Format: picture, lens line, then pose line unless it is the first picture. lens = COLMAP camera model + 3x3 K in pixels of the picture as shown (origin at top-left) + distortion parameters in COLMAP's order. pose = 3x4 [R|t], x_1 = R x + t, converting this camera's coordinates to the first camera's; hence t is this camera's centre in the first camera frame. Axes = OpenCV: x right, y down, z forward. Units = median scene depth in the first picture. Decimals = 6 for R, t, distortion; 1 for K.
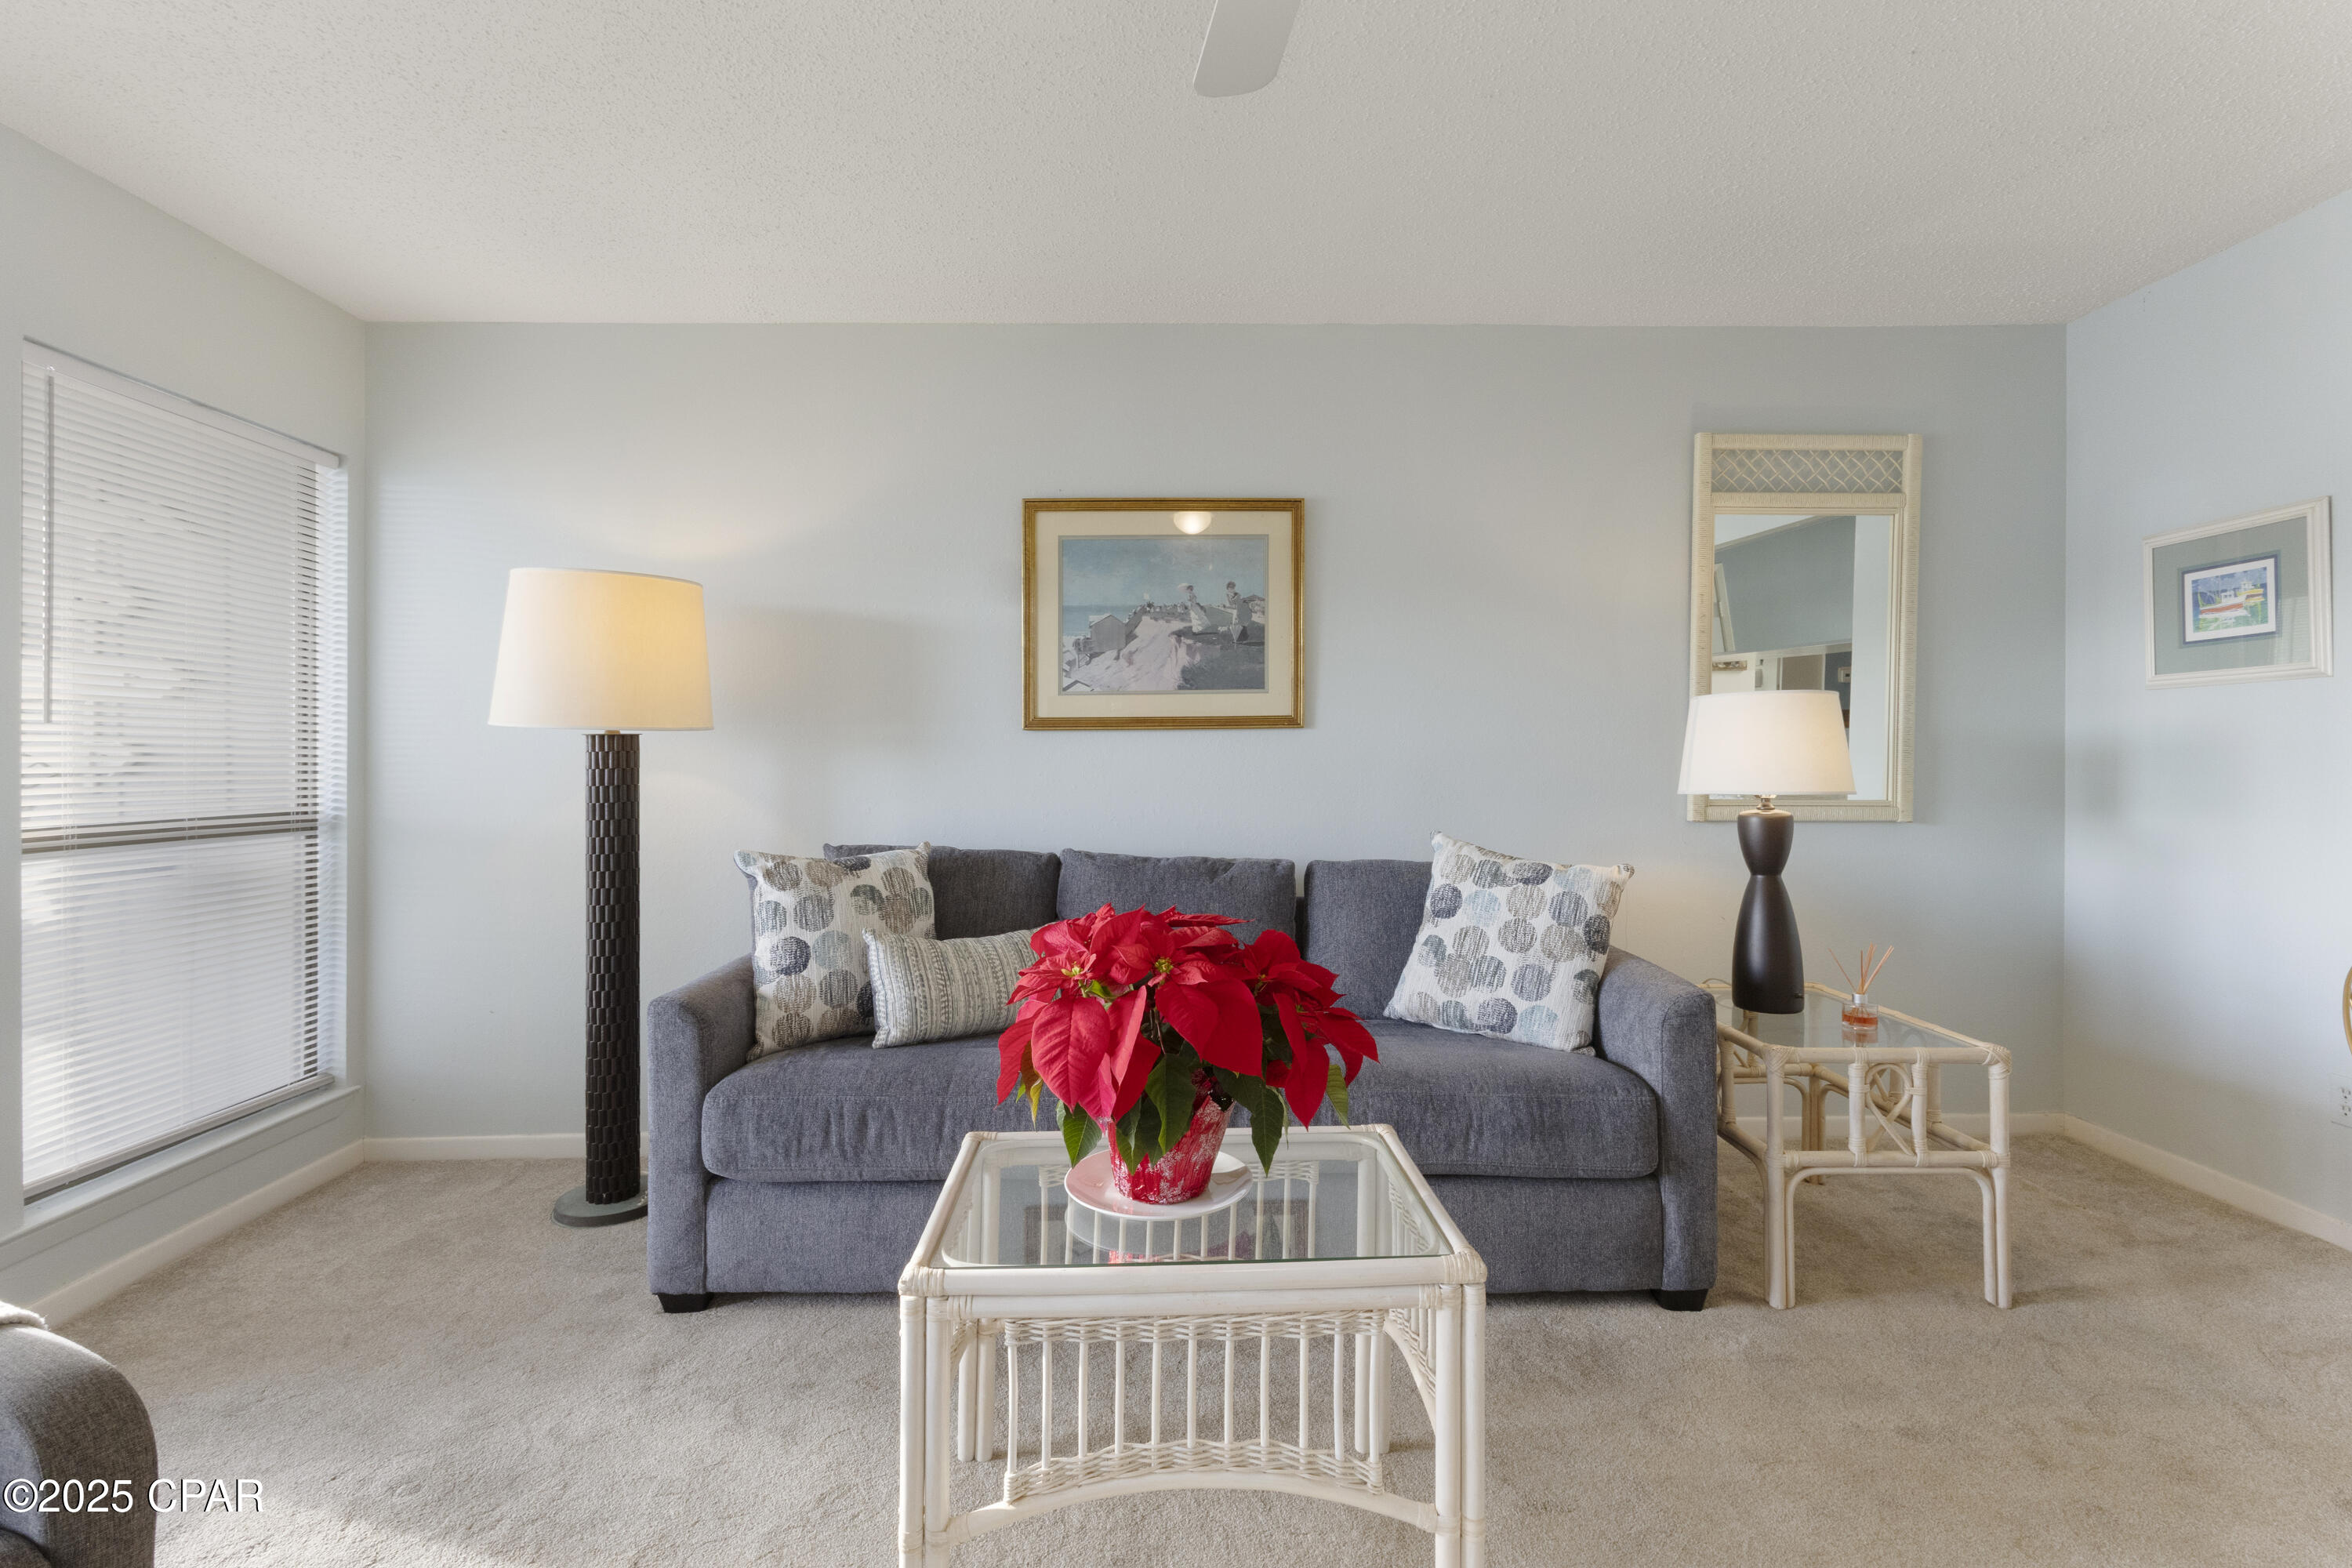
lens RADIAL K [[1087.1, 0, 1173.1], [0, 1087.1, 738.1], [0, 0, 1]] dist [0.002294, -0.000707]
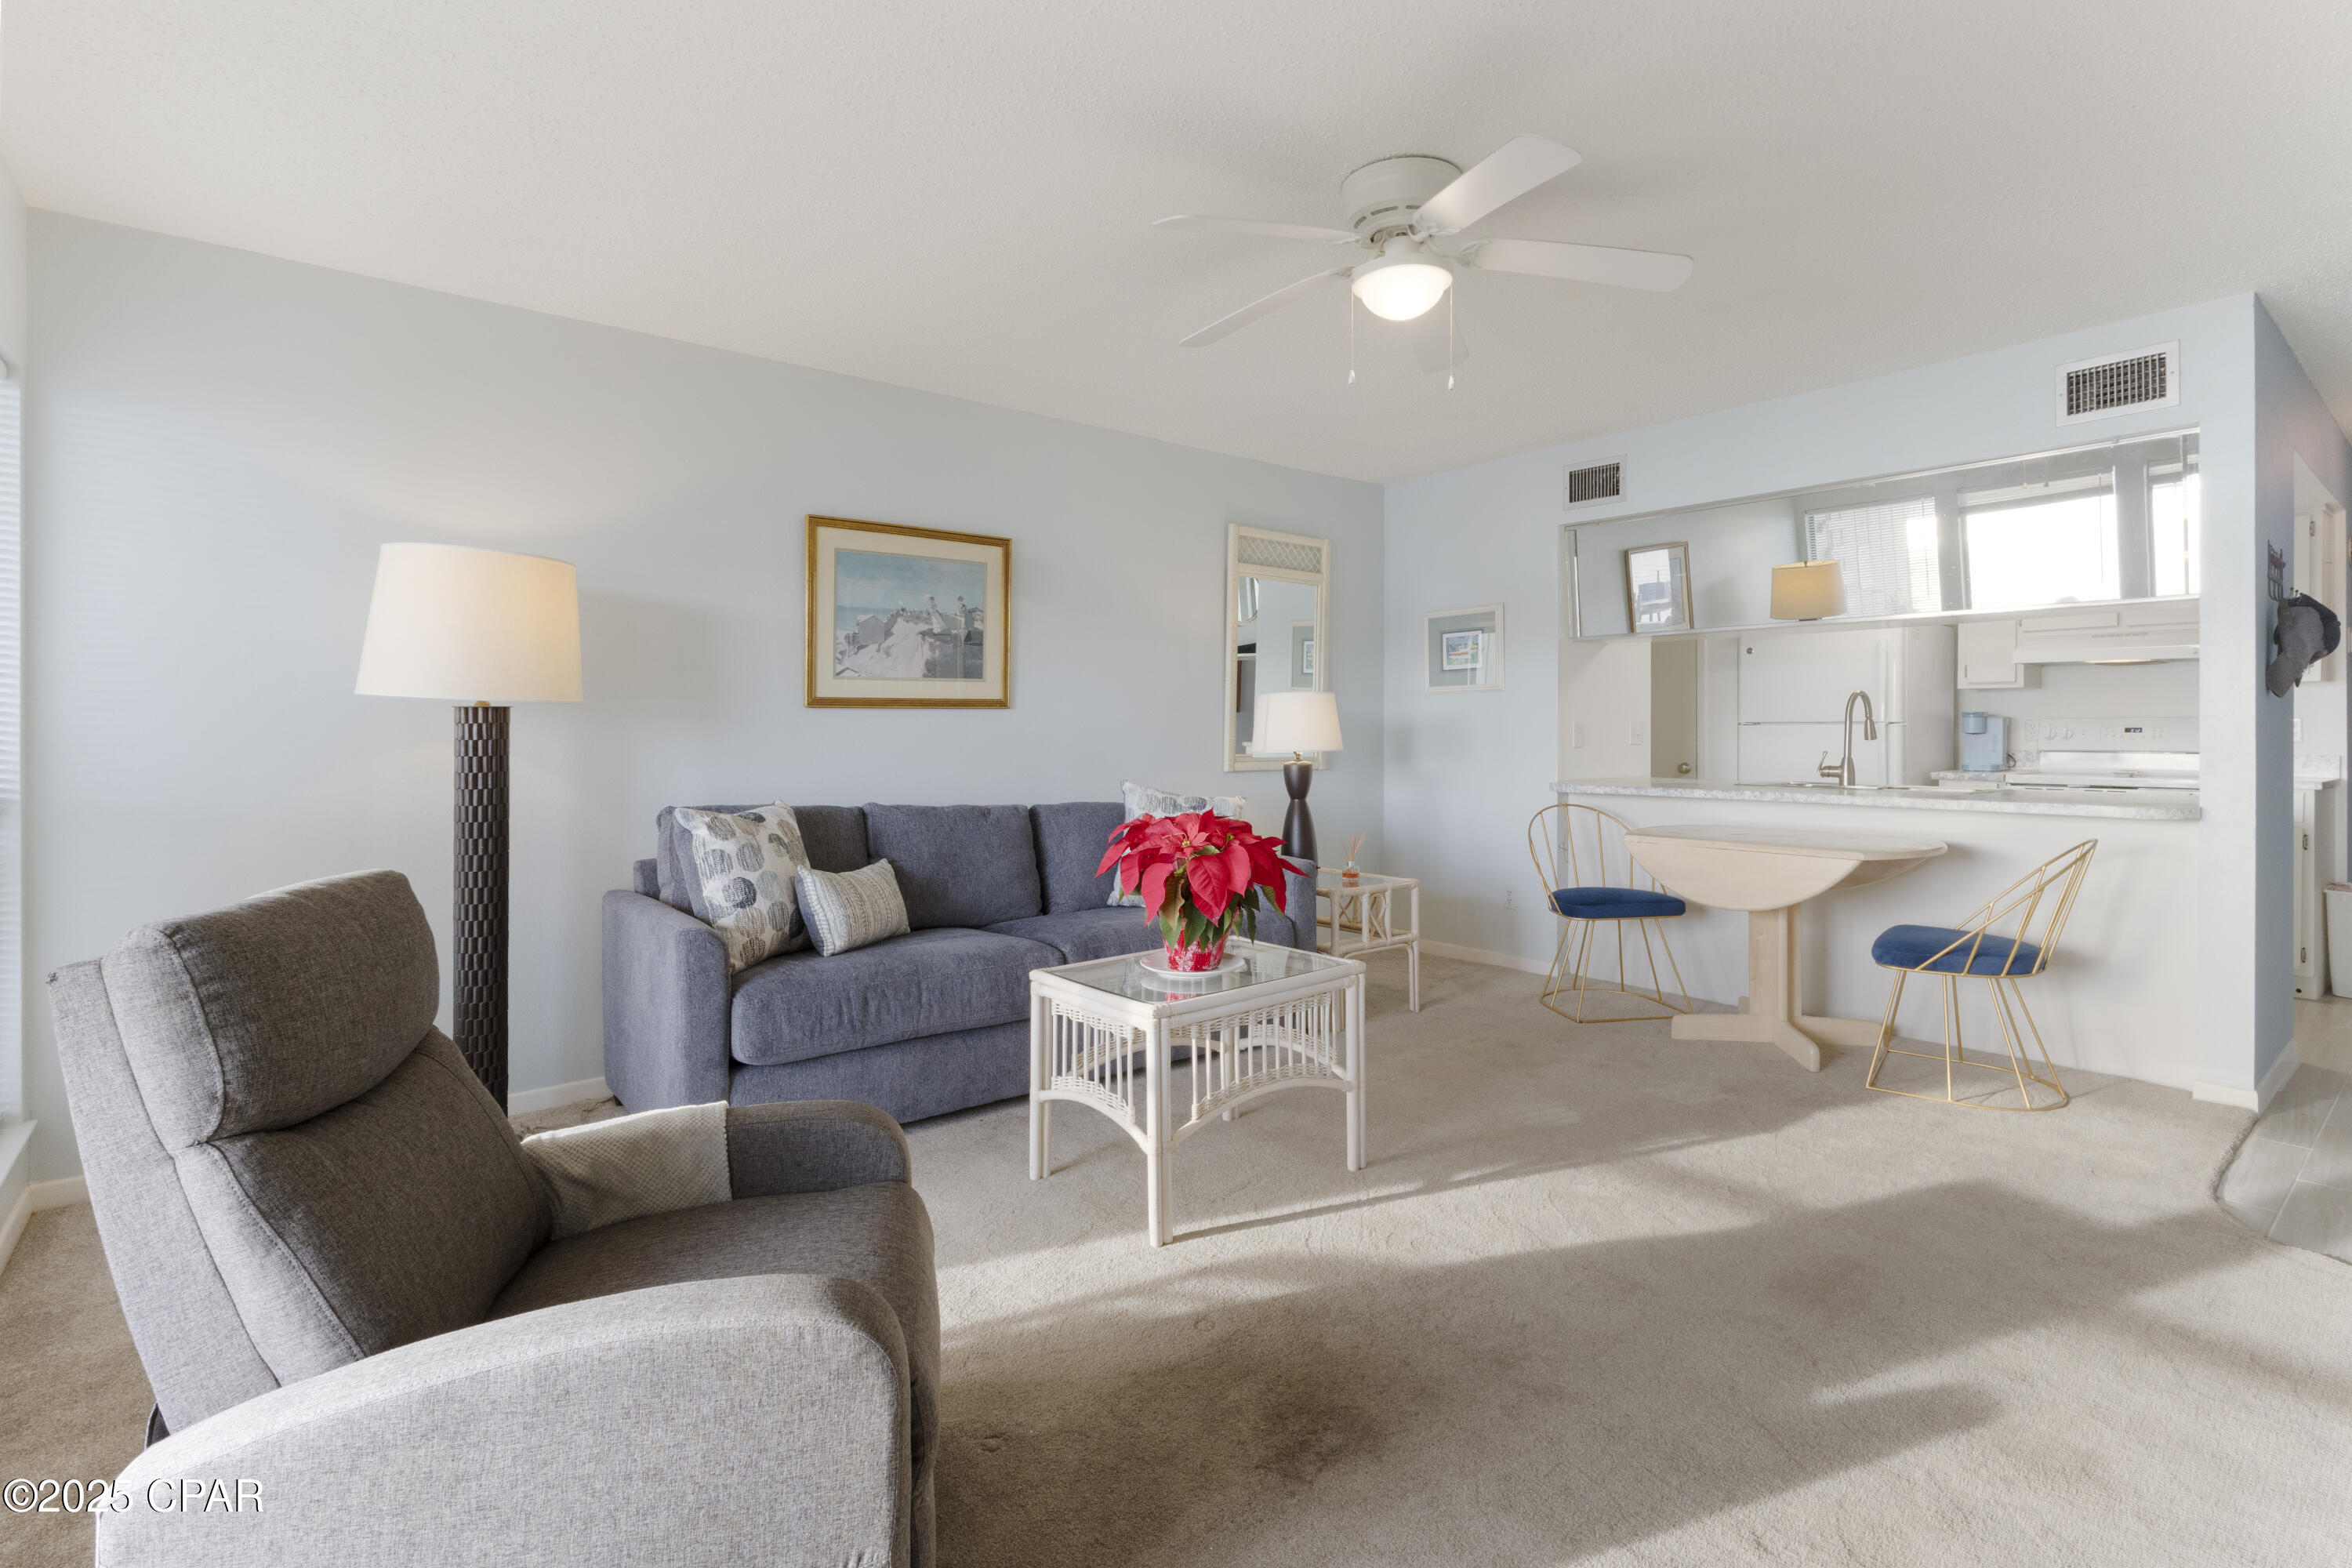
lens RADIAL K [[1092.3, 0, 1171.4], [0, 1092.3, 719.1], [0, 0, 1]] dist [0.001311, 0.000072]
pose [[0.791086, 0.008115, 0.611651, -0.593788], [-0.009115, 0.999957, -0.001477, 0.003878], [-0.611637, -0.004407, 0.791126, -0.208986]]
